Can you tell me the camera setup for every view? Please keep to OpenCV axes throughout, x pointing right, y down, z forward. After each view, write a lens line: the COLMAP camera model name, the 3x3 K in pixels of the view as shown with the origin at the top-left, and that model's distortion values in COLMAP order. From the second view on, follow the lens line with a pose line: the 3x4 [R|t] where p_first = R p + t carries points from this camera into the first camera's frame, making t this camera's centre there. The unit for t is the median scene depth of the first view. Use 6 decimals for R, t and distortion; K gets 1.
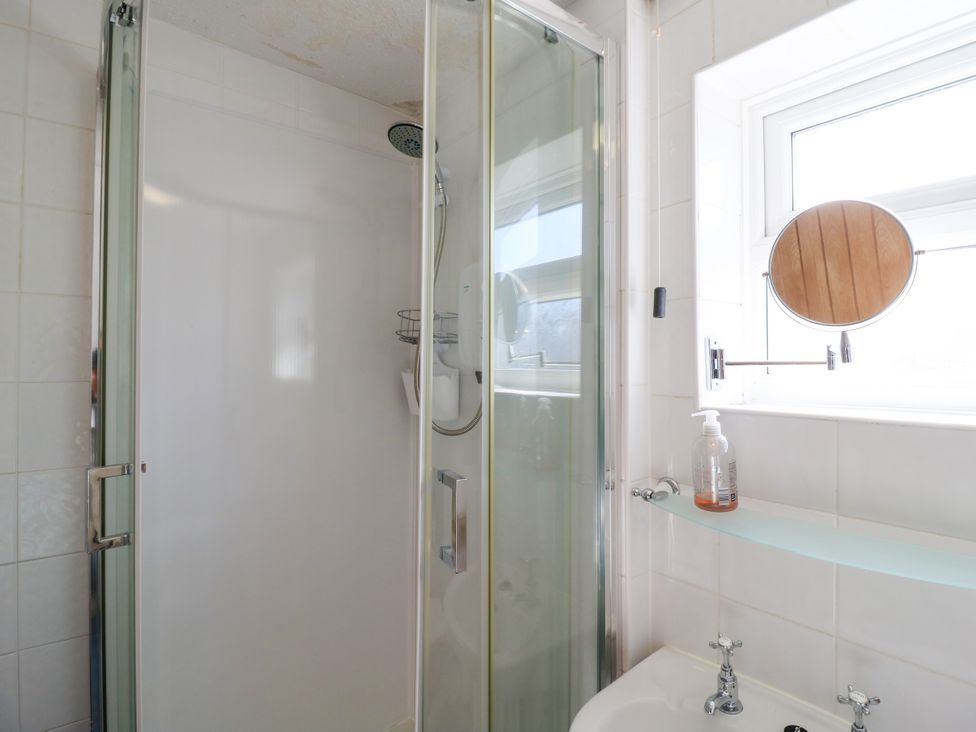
lens RADIAL K [[510.5, 0, 487.5], [0, 510.5, 362.9], [0, 0, 1]] dist [-0.000530, -0.012831]
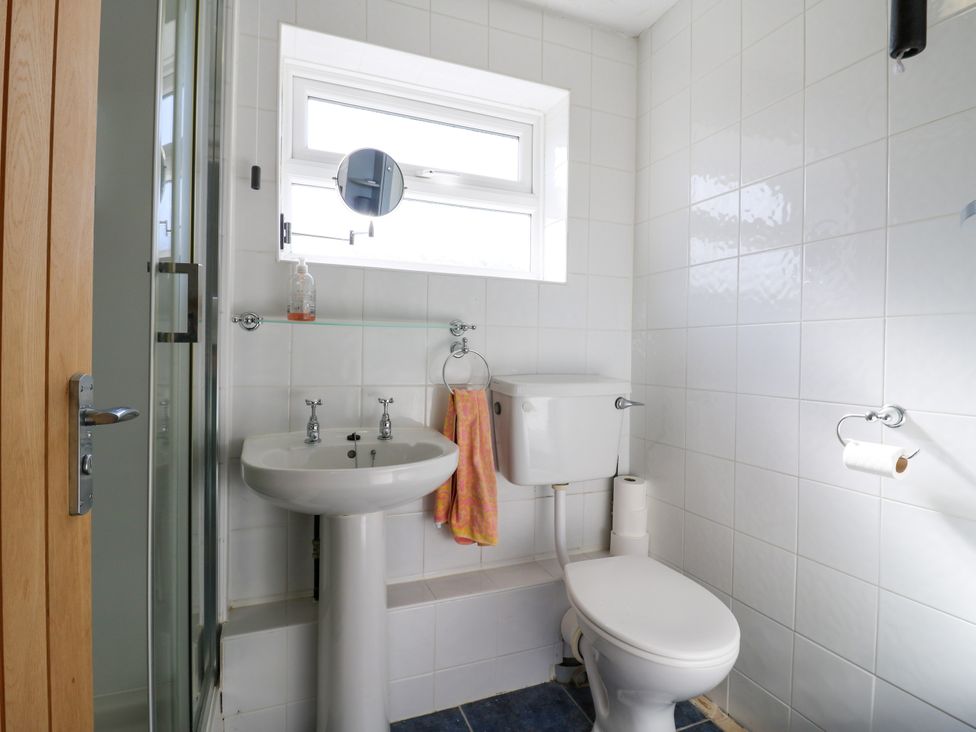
lens RADIAL K [[510.5, 0, 488.2], [0, 510.5, 363.7], [0, 0, 1]] dist [-0.000530, -0.012831]
pose [[0.255499, -0.017368, 0.966653, -0.855540], [-0.032745, 0.999110, 0.026606, 0.332271], [-0.966255, -0.038450, 0.254703, 0.049662]]
